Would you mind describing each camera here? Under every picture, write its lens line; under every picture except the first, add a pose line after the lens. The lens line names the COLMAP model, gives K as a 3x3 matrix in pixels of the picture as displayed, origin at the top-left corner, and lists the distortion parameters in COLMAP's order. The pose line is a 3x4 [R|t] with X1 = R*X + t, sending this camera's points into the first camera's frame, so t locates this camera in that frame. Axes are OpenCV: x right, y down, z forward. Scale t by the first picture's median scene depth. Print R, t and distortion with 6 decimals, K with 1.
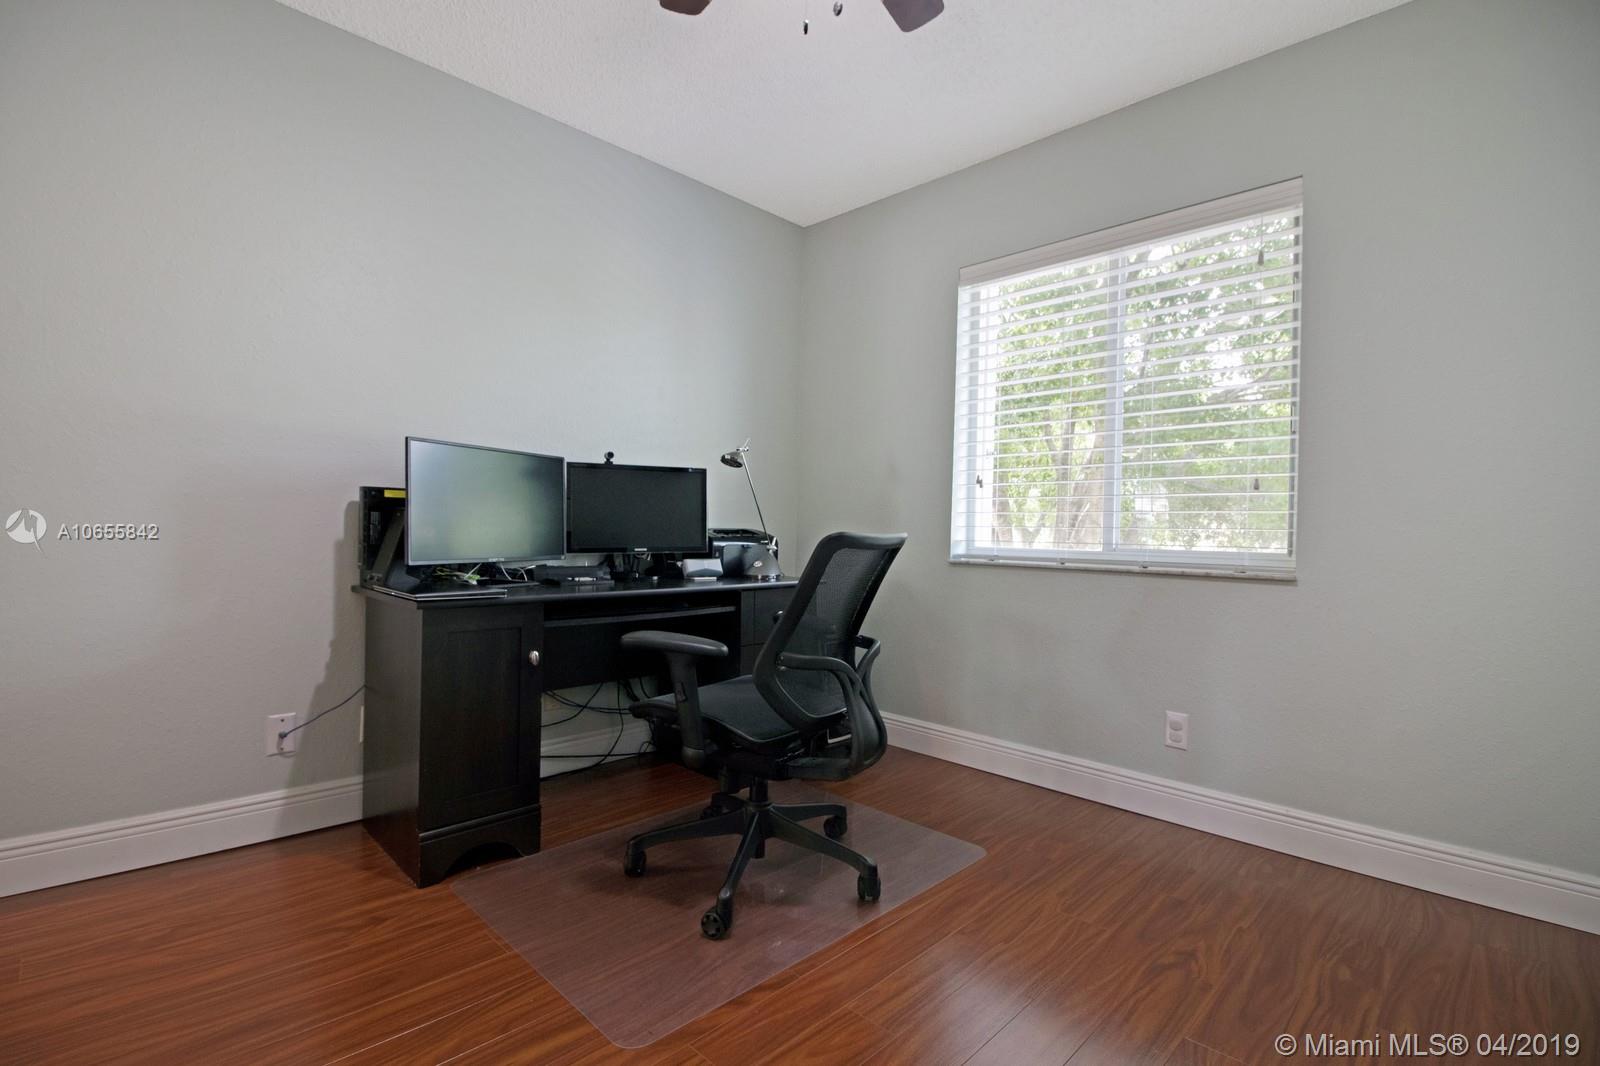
lens RADIAL K [[740.0, 0, 800.1], [0, 740.0, 525.6], [0, 0, 1]] dist [-0.002209, -0.011244]
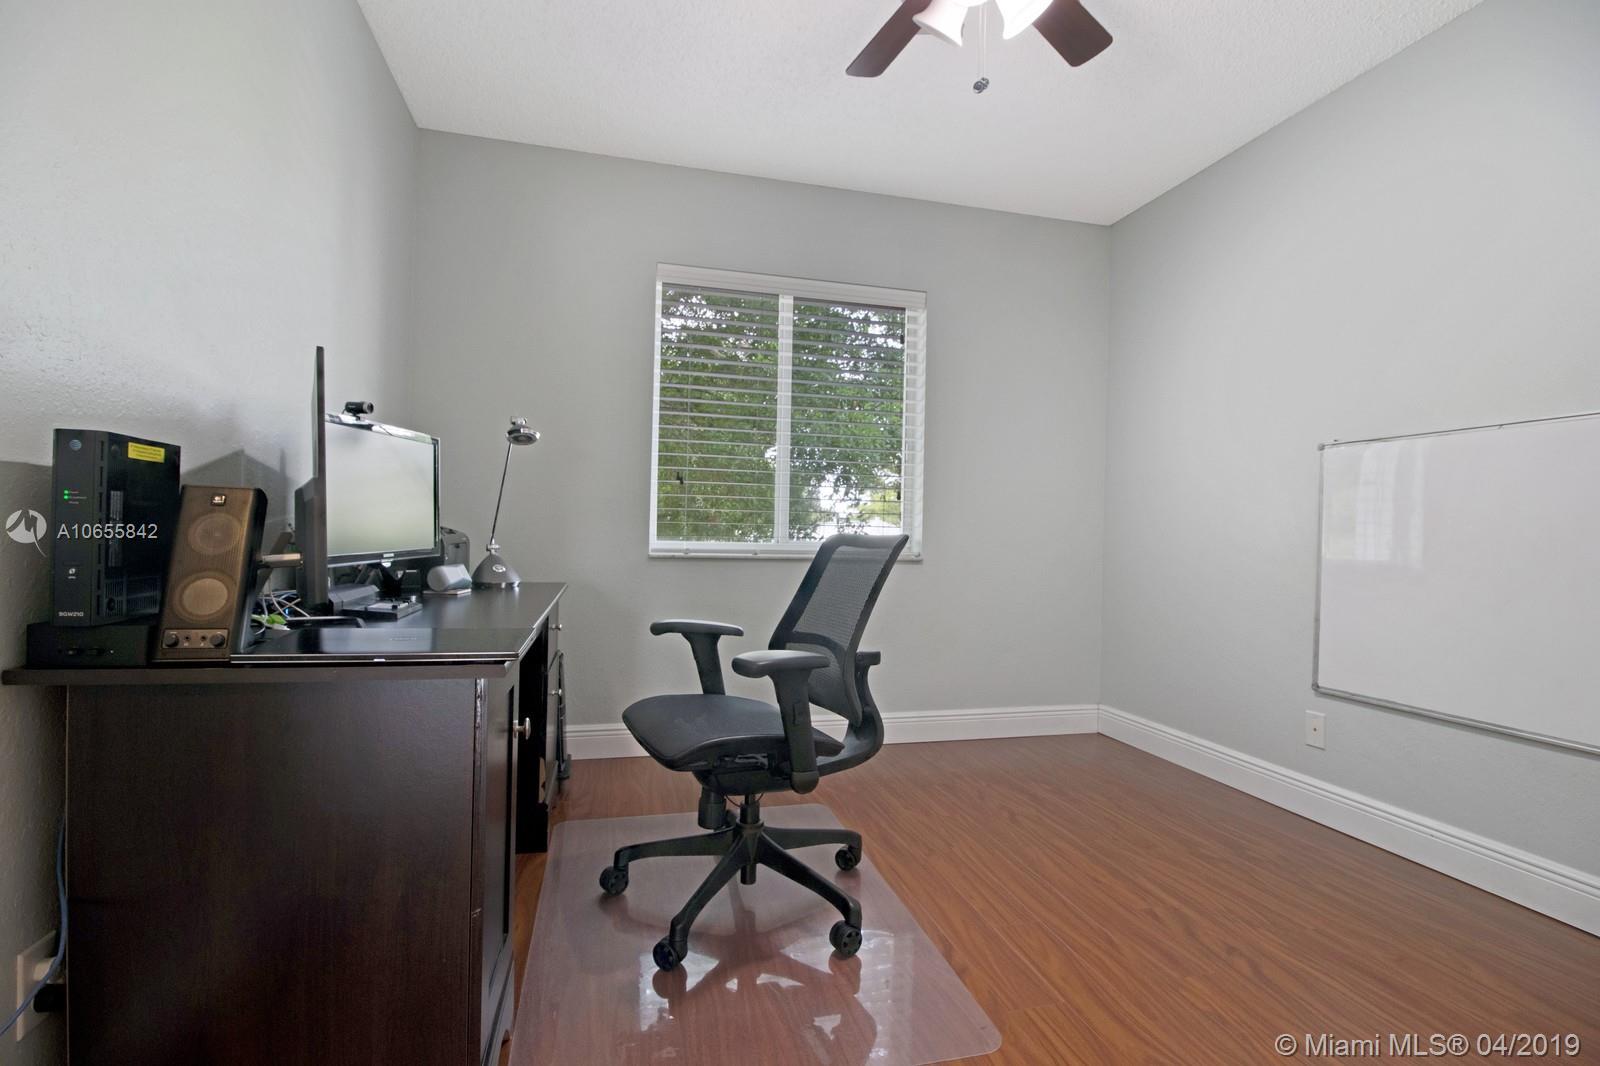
lens RADIAL K [[740.0, 0, 800.1], [0, 740.0, 525.6], [0, 0, 1]] dist [-0.002209, -0.011244]
pose [[0.509203, -0.002877, 0.860642, -0.820265], [-0.015754, 0.999796, 0.012663, -0.011449], [-0.860502, -0.020007, 0.509054, 0.485171]]
